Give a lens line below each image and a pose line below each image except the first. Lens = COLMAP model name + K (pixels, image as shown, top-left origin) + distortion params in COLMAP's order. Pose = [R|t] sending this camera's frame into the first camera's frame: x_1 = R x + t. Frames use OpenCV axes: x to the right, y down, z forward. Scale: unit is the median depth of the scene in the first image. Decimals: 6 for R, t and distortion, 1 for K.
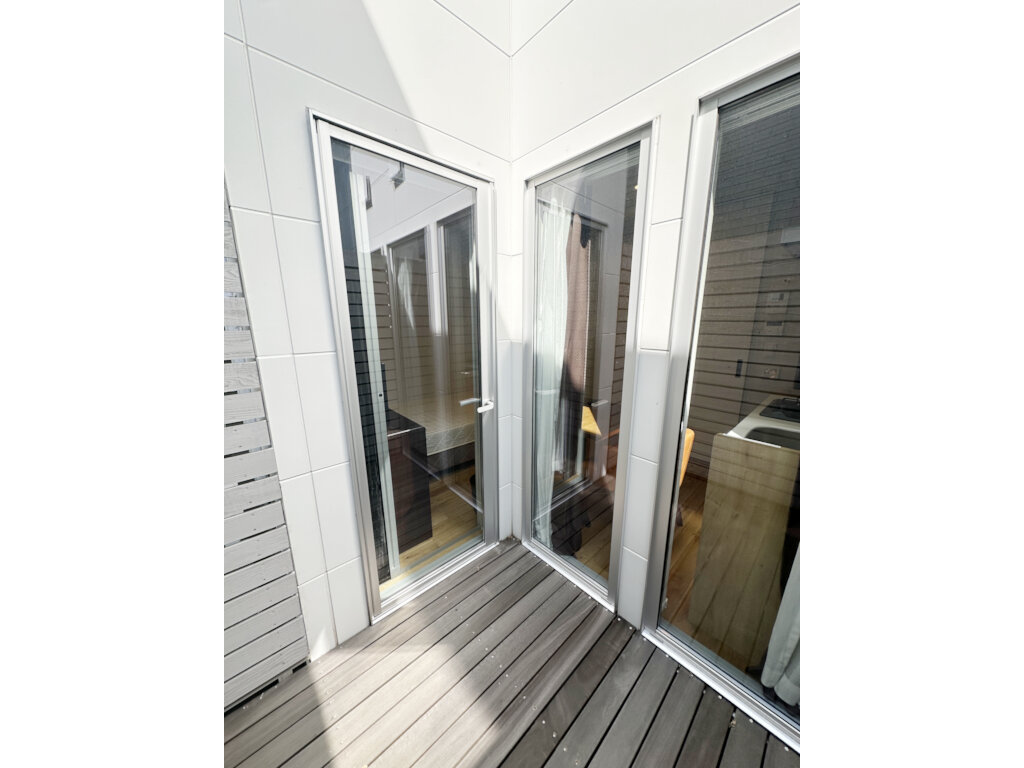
lens RADIAL K [[305.8, 0, 511.4], [0, 305.8, 382.8], [0, 0, 1]] dist [-0.000063, 0.000038]
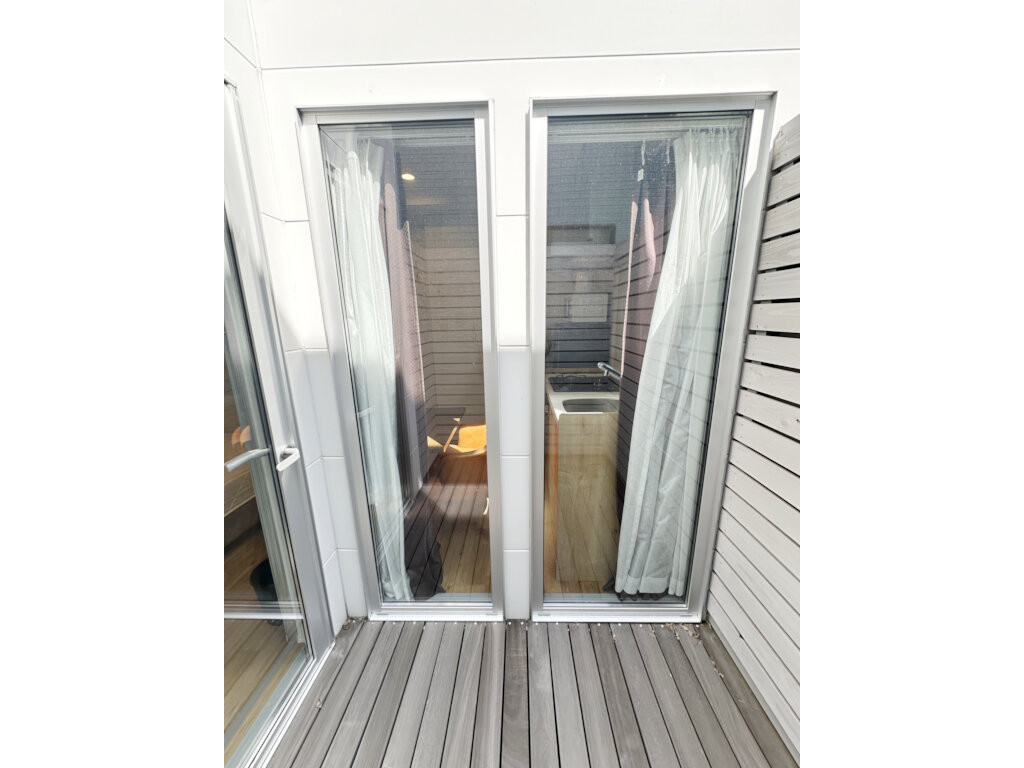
lens RADIAL K [[303.9, 0, 512.3], [0, 303.9, 383.9], [0, 0, 1]] dist [0.000509, -0.000026]
pose [[0.693072, -0.162239, 0.702374, -0.202476], [0.162498, 0.984429, 0.067044, -0.042993], [-0.702315, 0.067668, 0.708643, 0.254908]]
